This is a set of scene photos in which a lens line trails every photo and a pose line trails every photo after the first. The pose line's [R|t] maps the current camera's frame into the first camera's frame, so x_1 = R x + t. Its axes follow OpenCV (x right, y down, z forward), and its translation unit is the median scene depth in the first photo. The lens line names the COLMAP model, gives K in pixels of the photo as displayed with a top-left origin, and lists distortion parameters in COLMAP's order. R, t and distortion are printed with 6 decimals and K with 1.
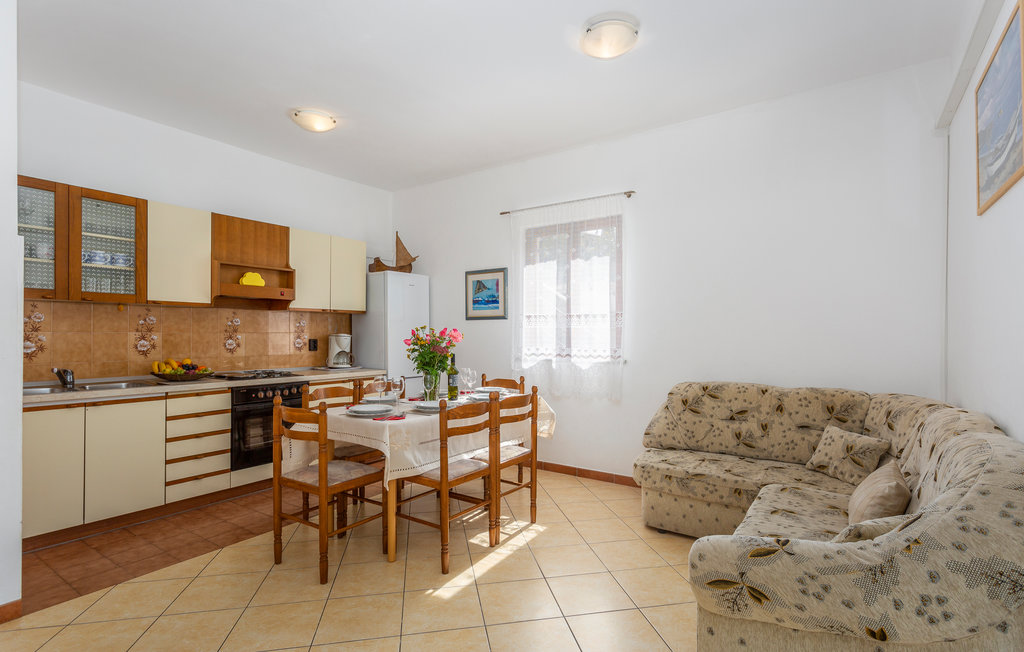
lens RADIAL K [[482.0, 0, 513.9], [0, 482.0, 336.8], [0, 0, 1]] dist [0.002457, 0.001076]
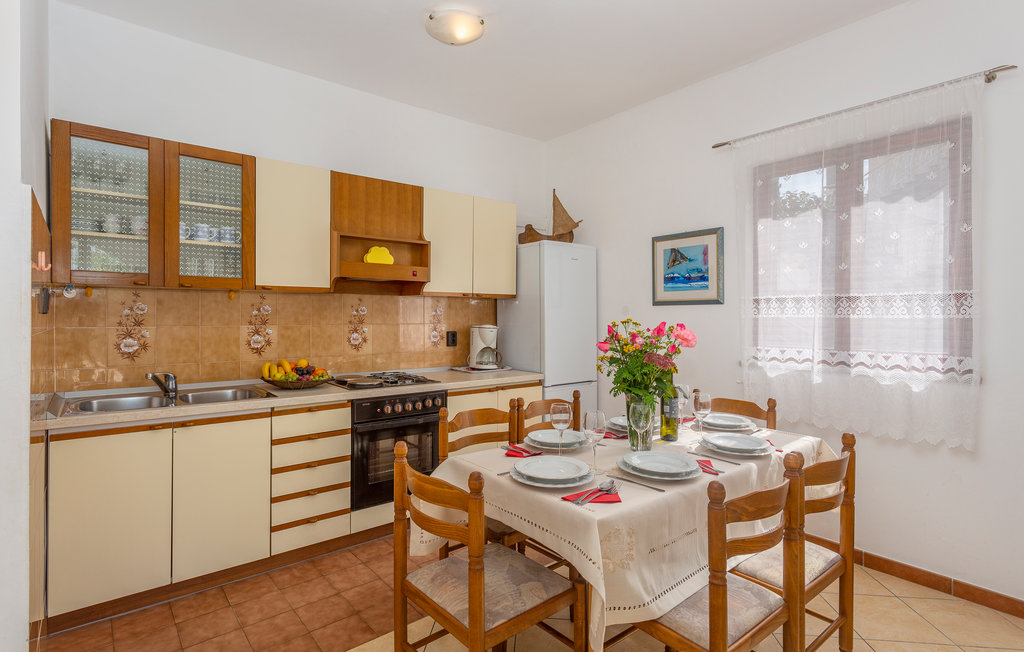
lens RADIAL K [[482.0, 0, 506.4], [0, 482.0, 320.7], [0, 0, 1]] dist [0.002457, 0.001076]
pose [[0.962777, 0.000828, -0.270294, -0.158430], [0.000223, 0.999993, 0.003856, -0.021324], [0.270295, -0.003773, 0.962770, 0.359234]]
